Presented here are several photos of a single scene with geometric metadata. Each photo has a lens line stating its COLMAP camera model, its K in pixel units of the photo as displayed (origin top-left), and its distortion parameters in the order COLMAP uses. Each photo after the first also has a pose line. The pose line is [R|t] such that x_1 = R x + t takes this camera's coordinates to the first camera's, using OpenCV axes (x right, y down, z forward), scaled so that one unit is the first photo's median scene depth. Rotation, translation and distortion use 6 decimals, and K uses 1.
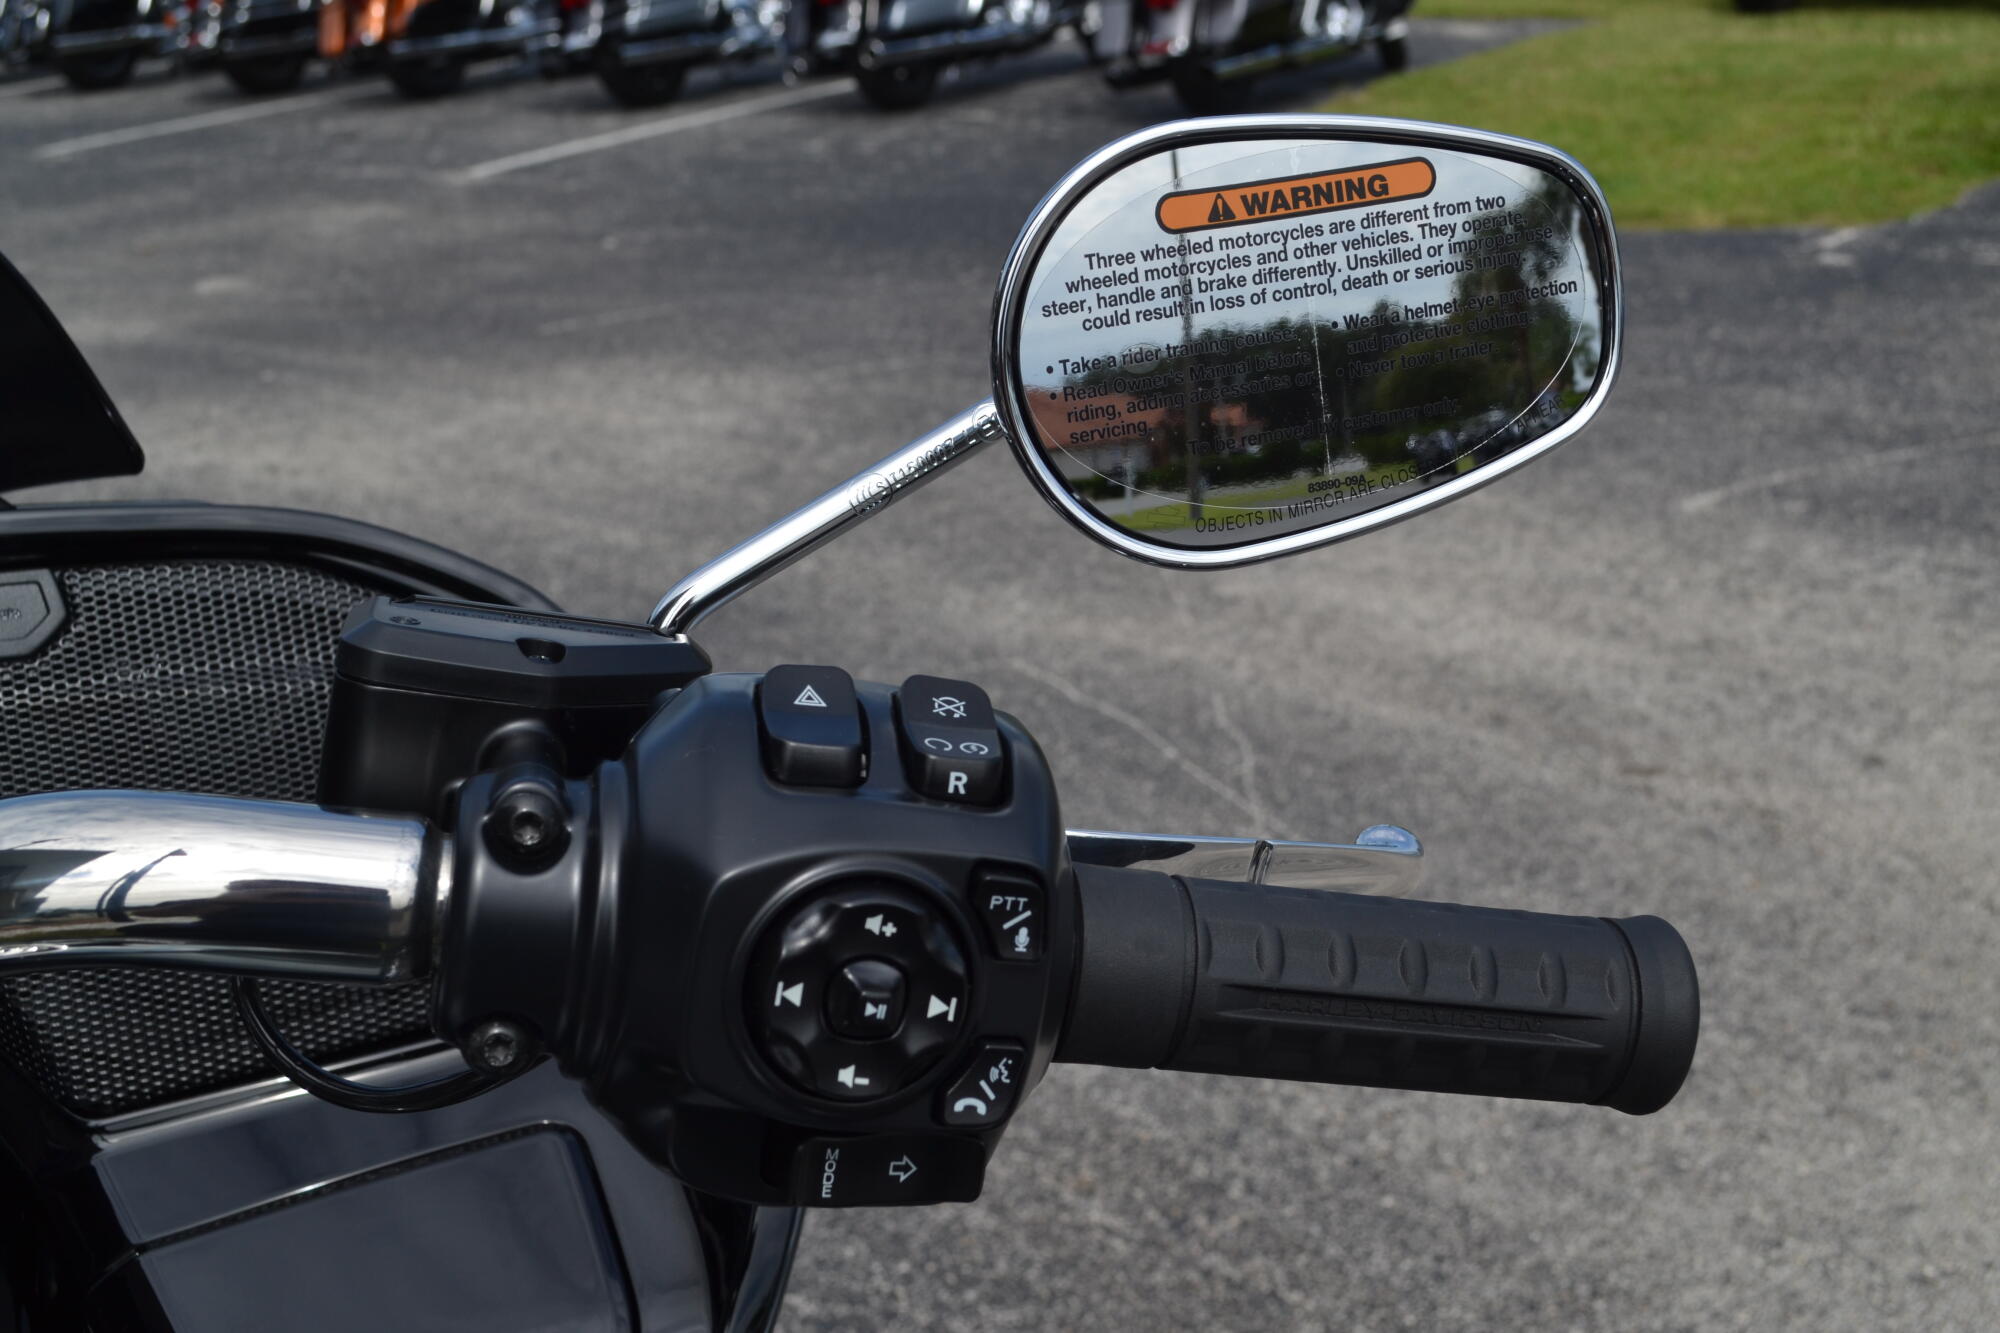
lens RADIAL K [[2448.5, 0, 1001.2], [0, 2448.5, 674.5], [0, 0, 1]] dist [-0.027125, 0.000000]
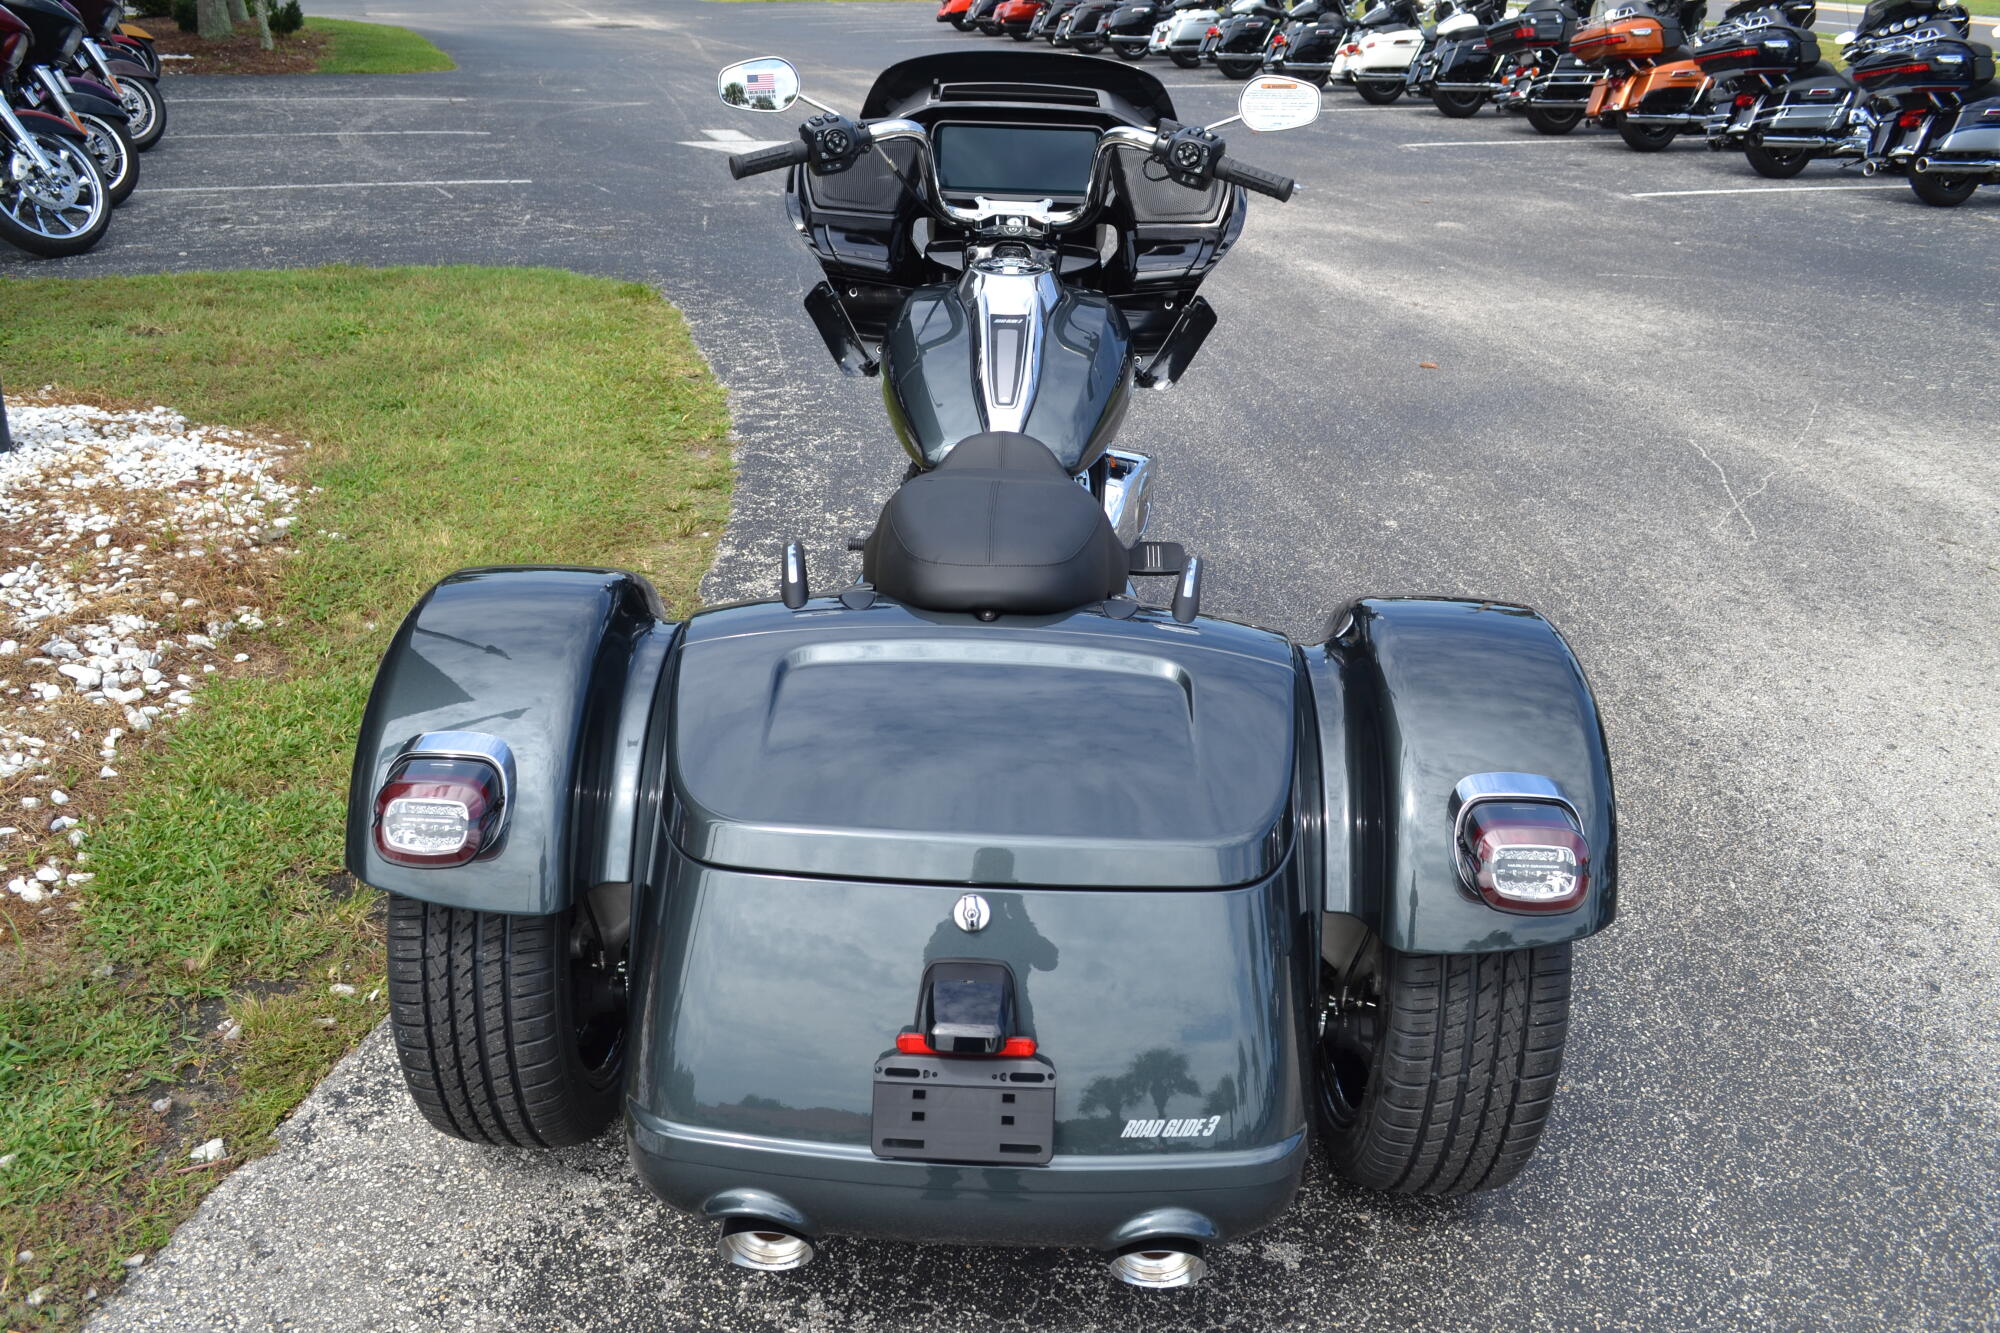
lens RADIAL K [[1713.0, 0, 966.8], [0, 1713.0, 666.3], [0, 0, 1]] dist [-0.075653, 0.006586]
pose [[0.793066, 0.297894, -0.531324, 1.899364], [-0.259988, 0.954356, 0.147008, 0.720744], [0.550865, 0.021551, 0.834316, -2.805630]]
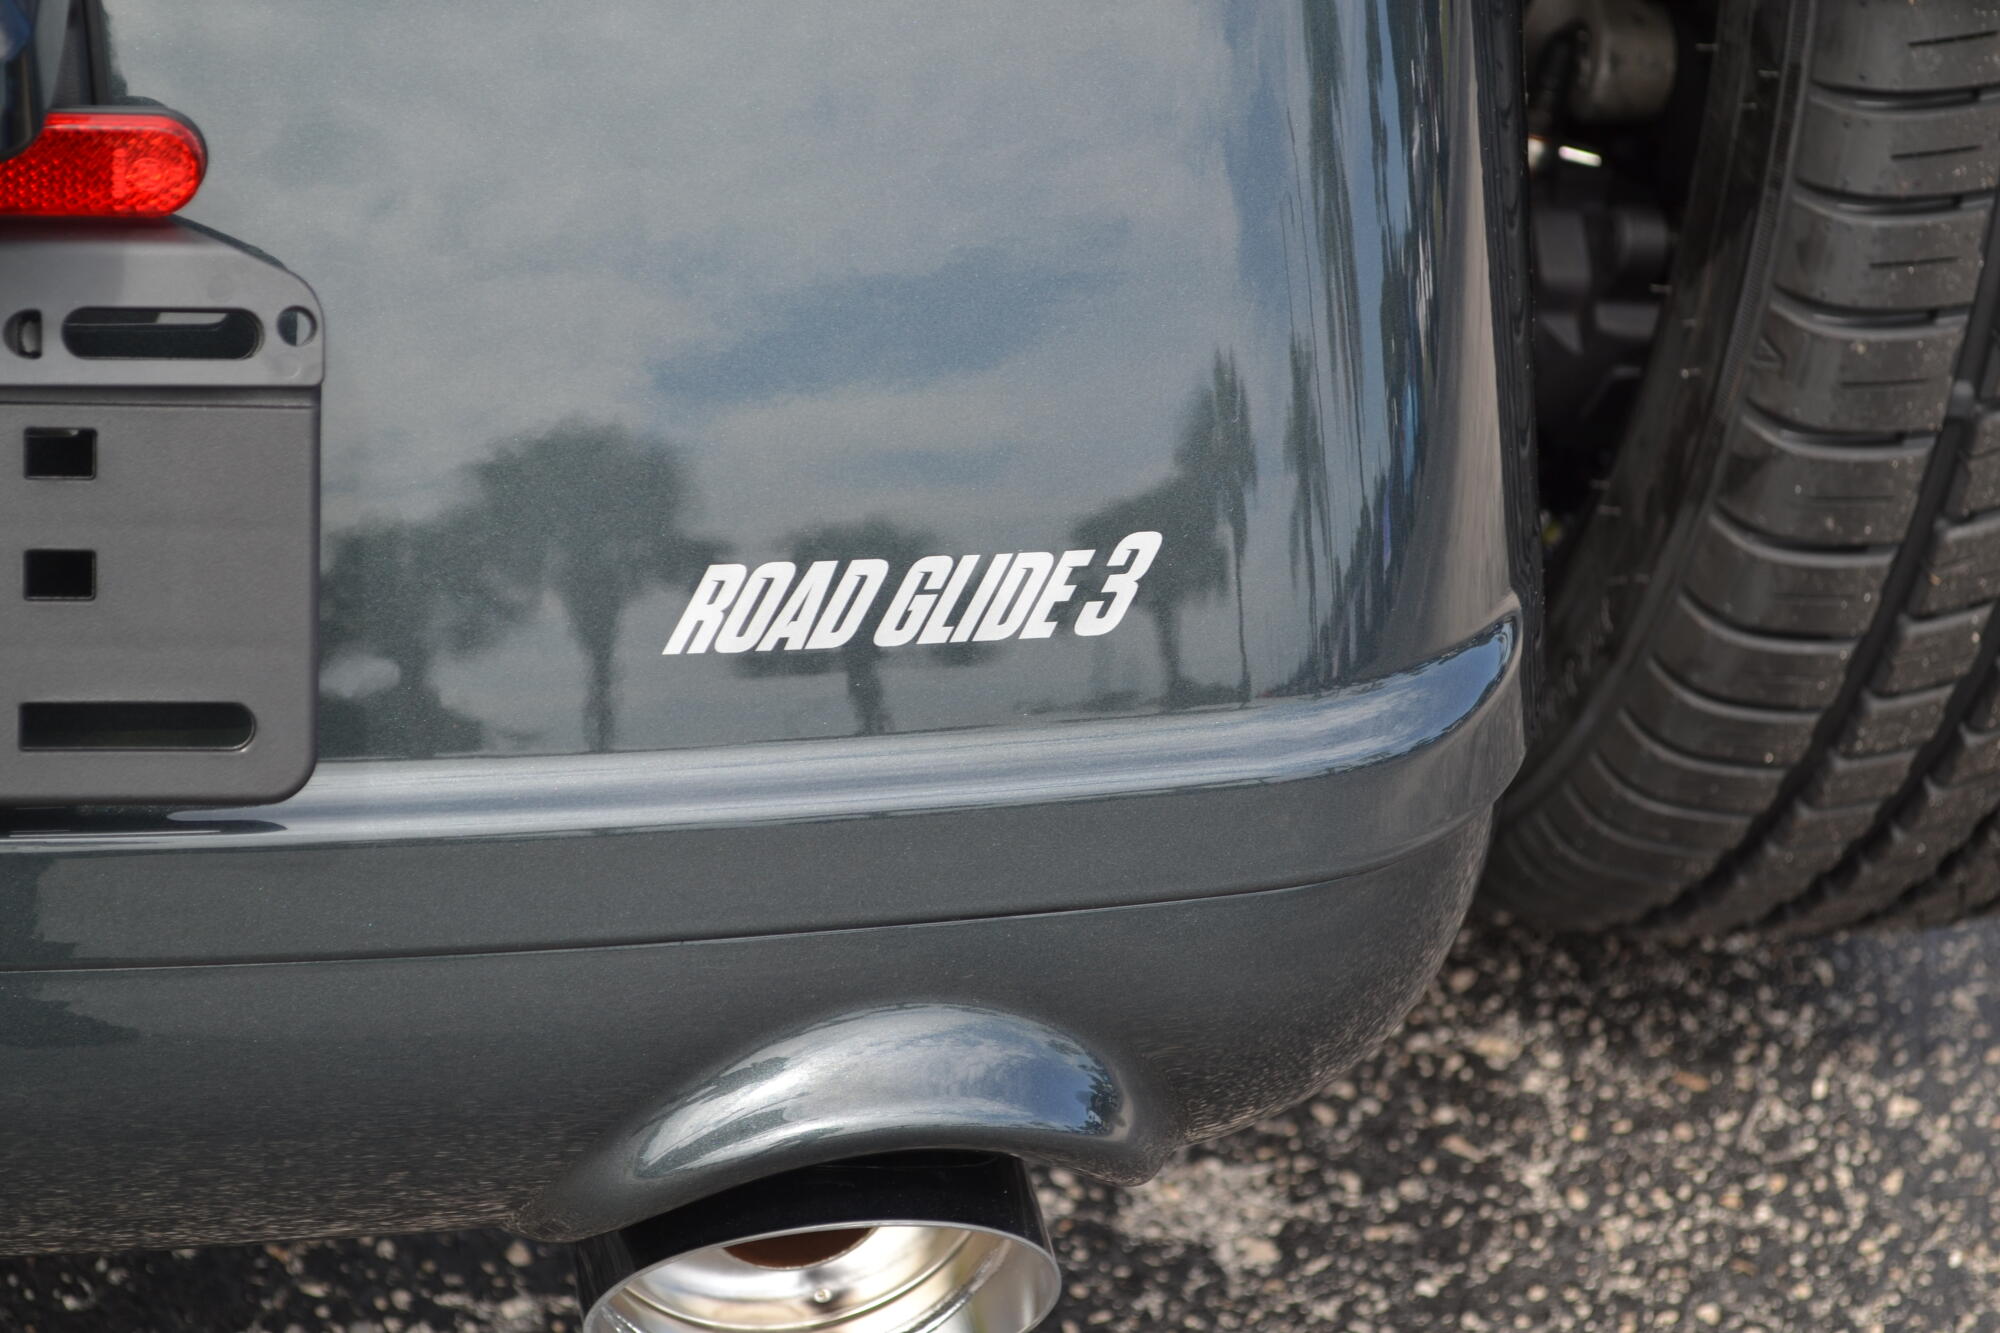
lens RADIAL K [[4626.3, 0, 978.8], [0, 4626.3, 673.5], [0, 0, 1]] dist [0.028818, 0.000000]
pose [[0.896690, 0.368599, -0.245115, 1.400958], [-0.301018, 0.913745, 0.272872, 1.263999], [0.324553, -0.170898, 0.930301, -1.844285]]
